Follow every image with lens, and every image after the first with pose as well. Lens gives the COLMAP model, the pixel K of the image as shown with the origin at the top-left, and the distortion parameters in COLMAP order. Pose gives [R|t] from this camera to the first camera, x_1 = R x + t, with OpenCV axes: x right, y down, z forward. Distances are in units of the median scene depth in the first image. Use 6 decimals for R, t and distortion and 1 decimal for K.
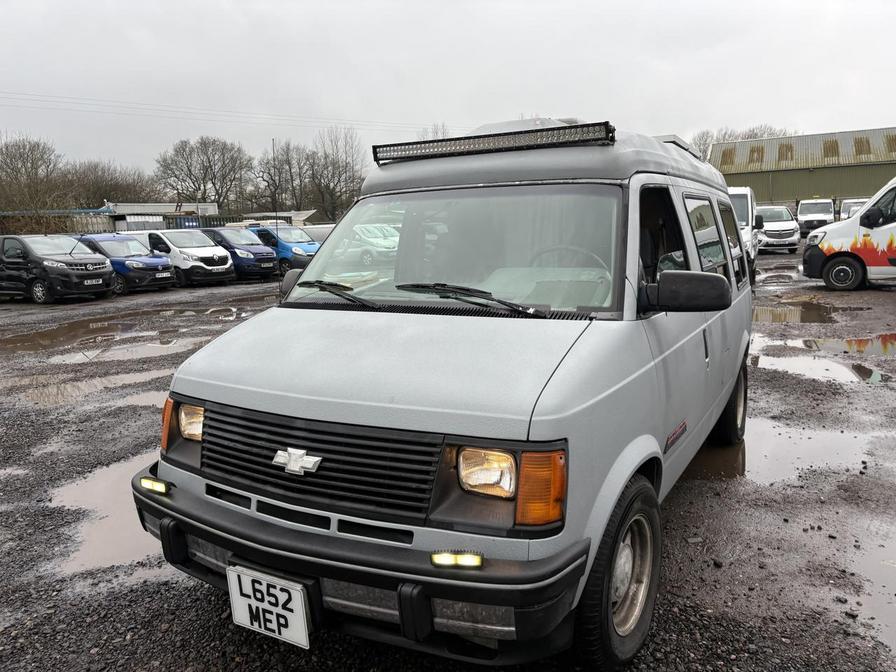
lens RADIAL K [[669.9, 0, 448.0], [0, 669.9, 336.0], [0, 0, 1]] dist [0.032584, -0.036867]
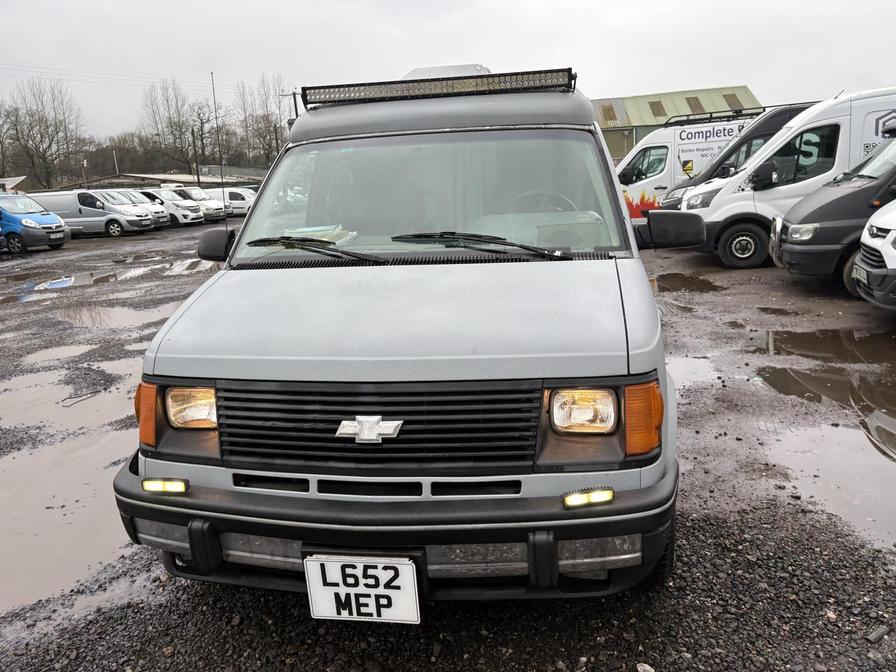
lens RADIAL K [[669.9, 0, 448.0], [0, 669.9, 336.0], [0, 0, 1]] dist [0.032584, -0.036867]
pose [[0.936705, -0.090306, 0.338272, -0.423984], [0.073098, 0.995314, 0.063299, 0.011188], [-0.342403, -0.034566, 0.938917, 0.117566]]
